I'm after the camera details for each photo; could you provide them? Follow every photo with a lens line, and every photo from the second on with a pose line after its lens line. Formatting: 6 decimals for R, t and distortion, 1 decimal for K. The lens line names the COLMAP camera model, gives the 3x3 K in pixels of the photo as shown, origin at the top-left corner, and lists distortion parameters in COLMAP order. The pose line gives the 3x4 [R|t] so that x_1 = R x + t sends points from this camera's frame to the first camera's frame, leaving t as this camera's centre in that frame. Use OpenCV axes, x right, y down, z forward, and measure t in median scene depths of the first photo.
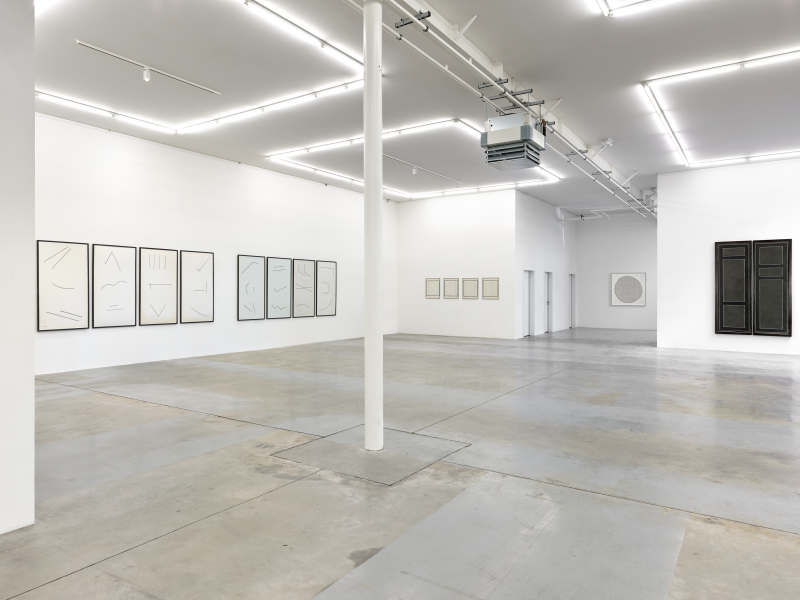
lens RADIAL K [[535.8, 0, 402.9], [0, 535.8, 293.2], [0, 0, 1]] dist [-0.063965, 0.053823]
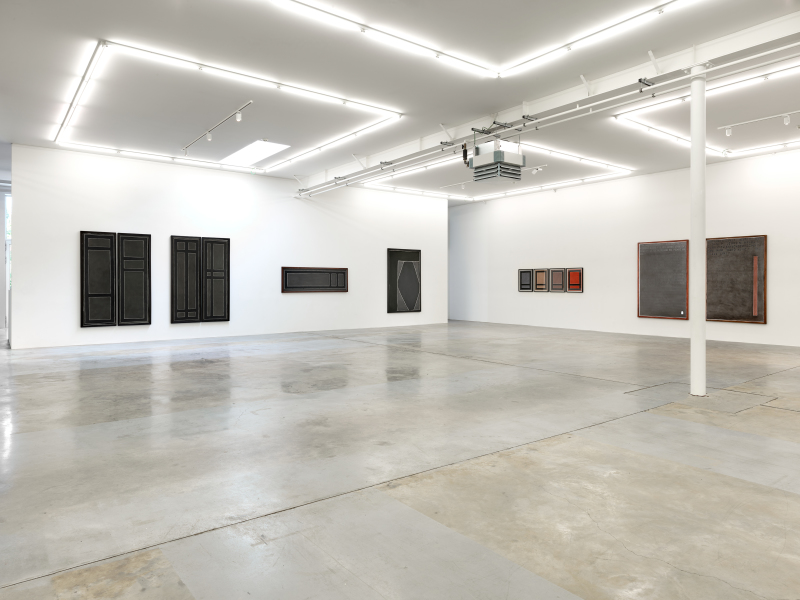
lens RADIAL K [[535.8, 0, 399.3], [0, 535.8, 290.5], [0, 0, 1]] dist [-0.063965, 0.053823]
pose [[0.320554, -0.013444, 0.947135, -0.125916], [0.002970, 0.999909, 0.013188, -0.000972], [-0.947226, -0.001415, 0.320565, 0.160135]]
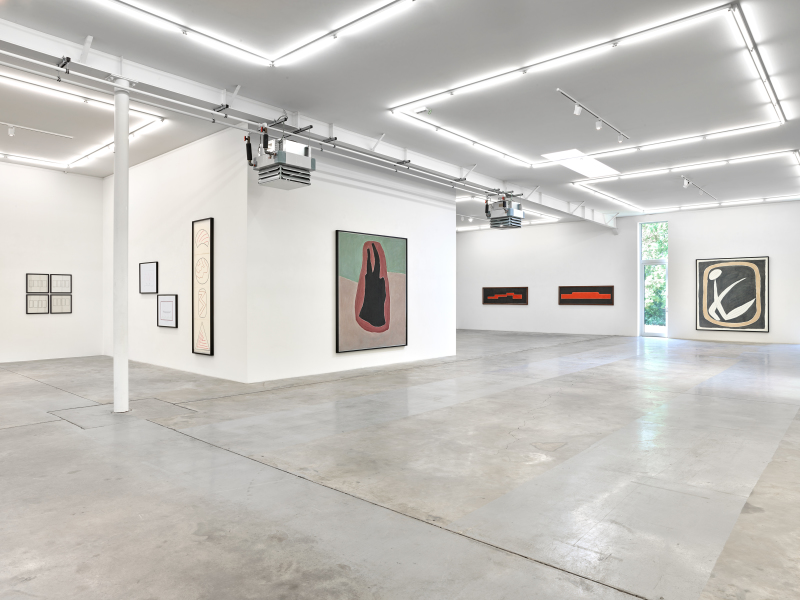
lens RADIAL K [[535.8, 0, 398.9], [0, 535.8, 298.2], [0, 0, 1]] dist [-0.063965, 0.053823]
pose [[-0.991859, -0.001566, 0.127329, 0.137239], [-0.001047, 0.999991, 0.004139, -0.003089], [-0.127335, 0.003972, -0.991852, 0.535527]]
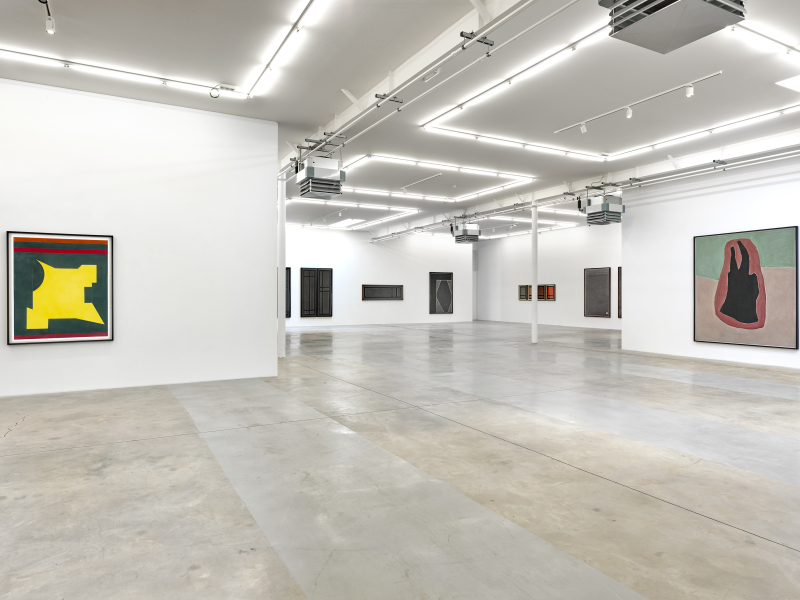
lens RADIAL K [[535.8, 0, 386.9], [0, 535.8, 316.7], [0, 0, 1]] dist [-0.063965, 0.053823]
pose [[0.486004, -0.036823, 0.873180, -0.793035], [0.003300, 0.999182, 0.040300, -0.000048], [-0.873950, -0.016704, 0.485728, -0.267163]]
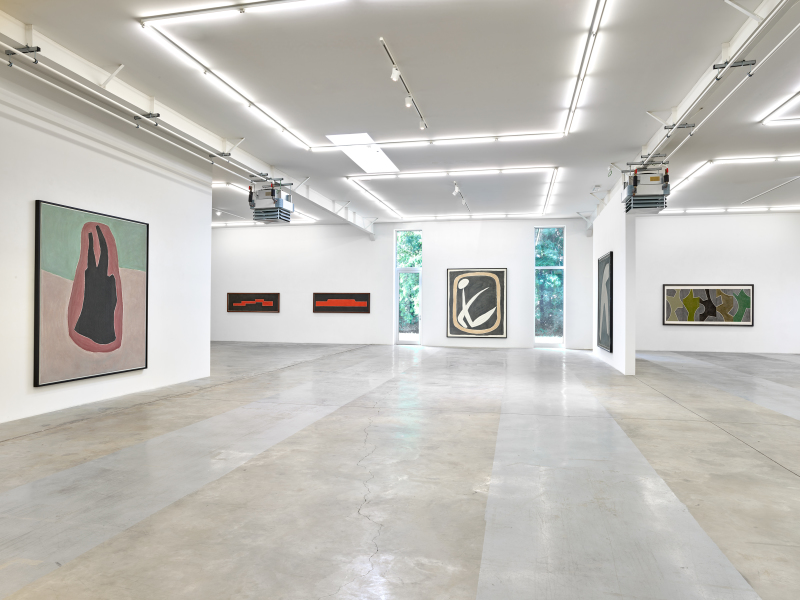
lens RADIAL K [[535.8, 0, 399.1], [0, 535.8, 301.1], [0, 0, 1]] dist [-0.063965, 0.053823]
pose [[-0.931661, -0.010723, -0.363171, 0.189183], [-0.009018, 0.999939, -0.006390, -0.001906], [0.363217, -0.002679, -0.931701, 0.356149]]
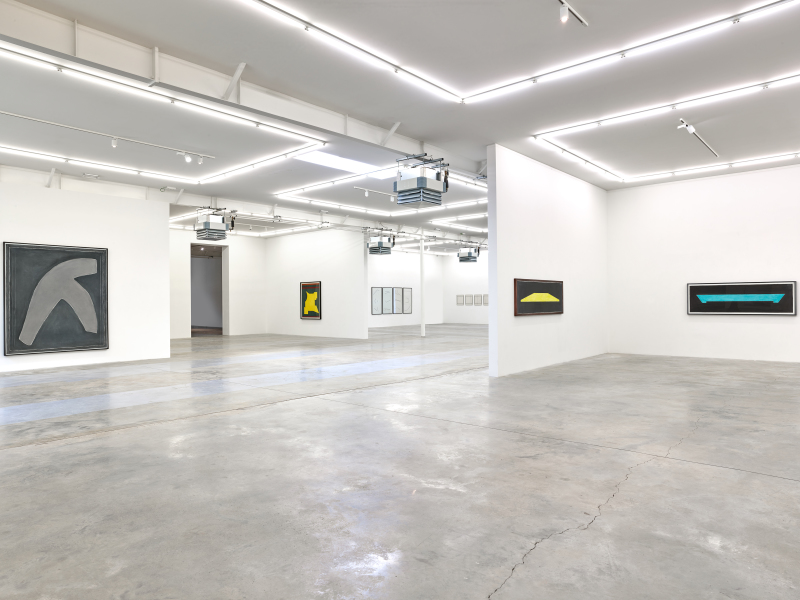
lens RADIAL K [[535.8, 0, 398.5], [0, 535.8, 299.0], [0, 0, 1]] dist [-0.063965, 0.053823]
pose [[0.991439, -0.007160, -0.130371, 0.125821], [0.006273, 0.999954, -0.007208, 0.000045], [0.130416, 0.006329, 0.991439, -1.398375]]
